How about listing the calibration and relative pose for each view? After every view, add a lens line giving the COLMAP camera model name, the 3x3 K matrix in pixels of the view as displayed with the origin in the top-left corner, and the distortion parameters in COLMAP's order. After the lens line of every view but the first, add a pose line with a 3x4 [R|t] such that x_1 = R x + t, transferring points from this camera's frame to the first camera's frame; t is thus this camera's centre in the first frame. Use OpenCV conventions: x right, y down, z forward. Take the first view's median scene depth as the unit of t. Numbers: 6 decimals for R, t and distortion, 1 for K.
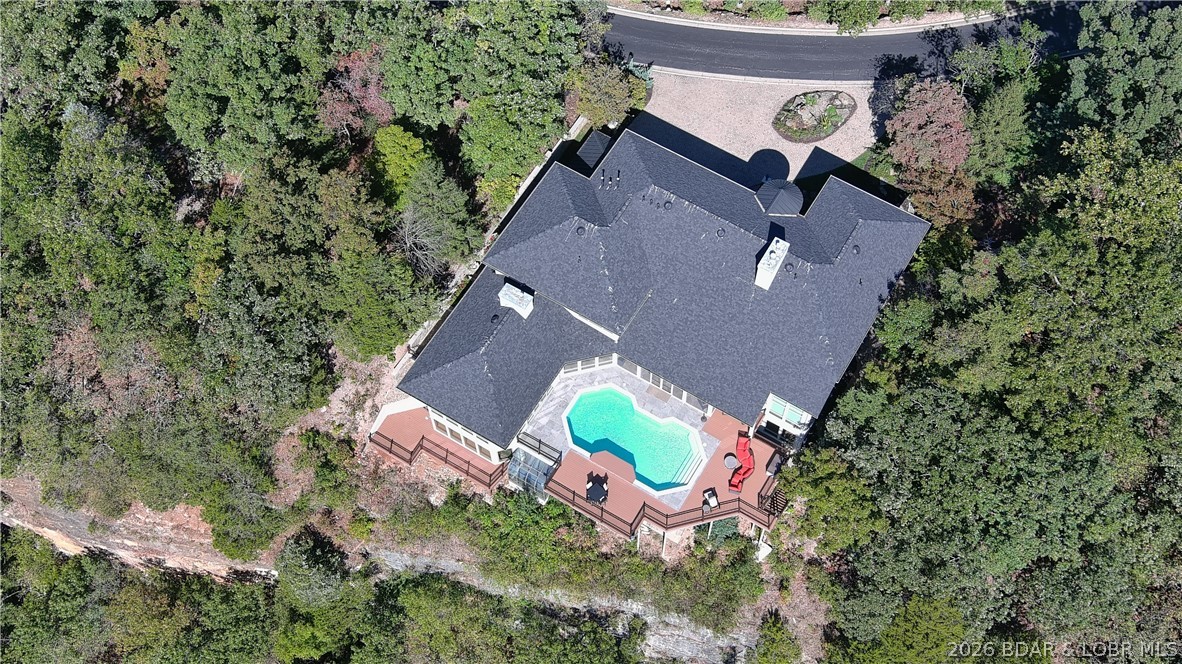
lens RADIAL K [[1345.0, 0, 588.3], [0, 1345.0, 327.1], [0, 0, 1]] dist [0.002451, 0.000000]
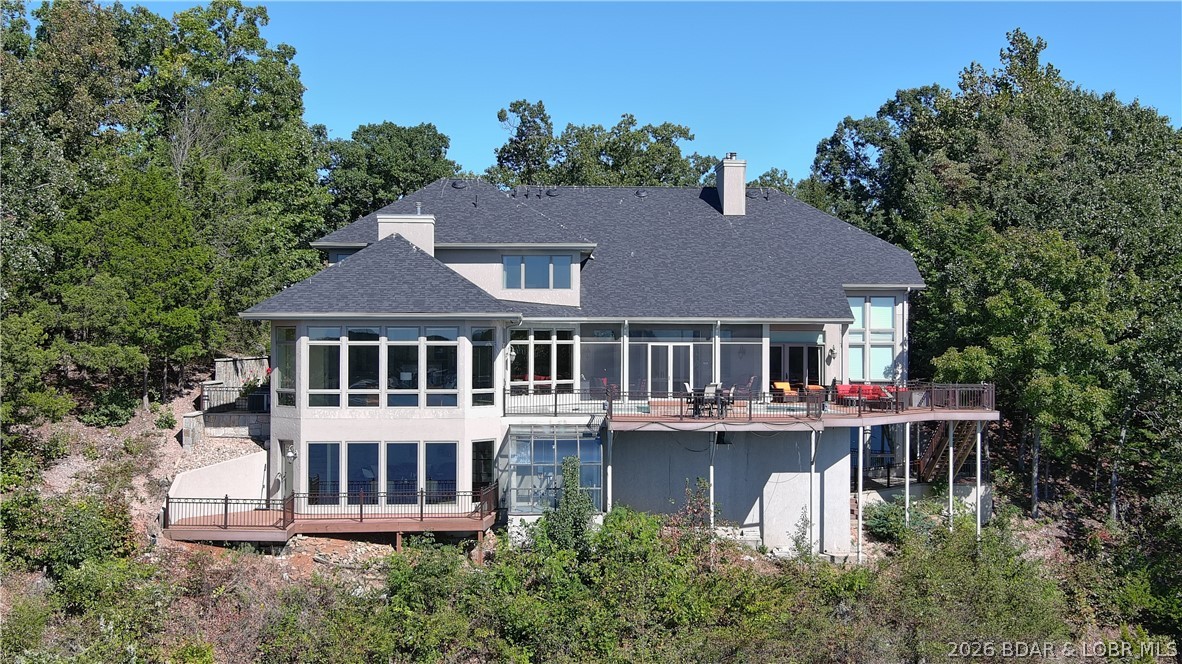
lens RADIAL K [[1345.0, 0, 596.9], [0, 1345.0, 333.0], [0, 0, 1]] dist [0.002451, 0.000000]
pose [[0.826463, 0.015478, 0.562778, -0.289450], [0.494861, 0.456697, -0.739284, 0.434045], [-0.268462, 0.889487, 0.369784, 0.765026]]
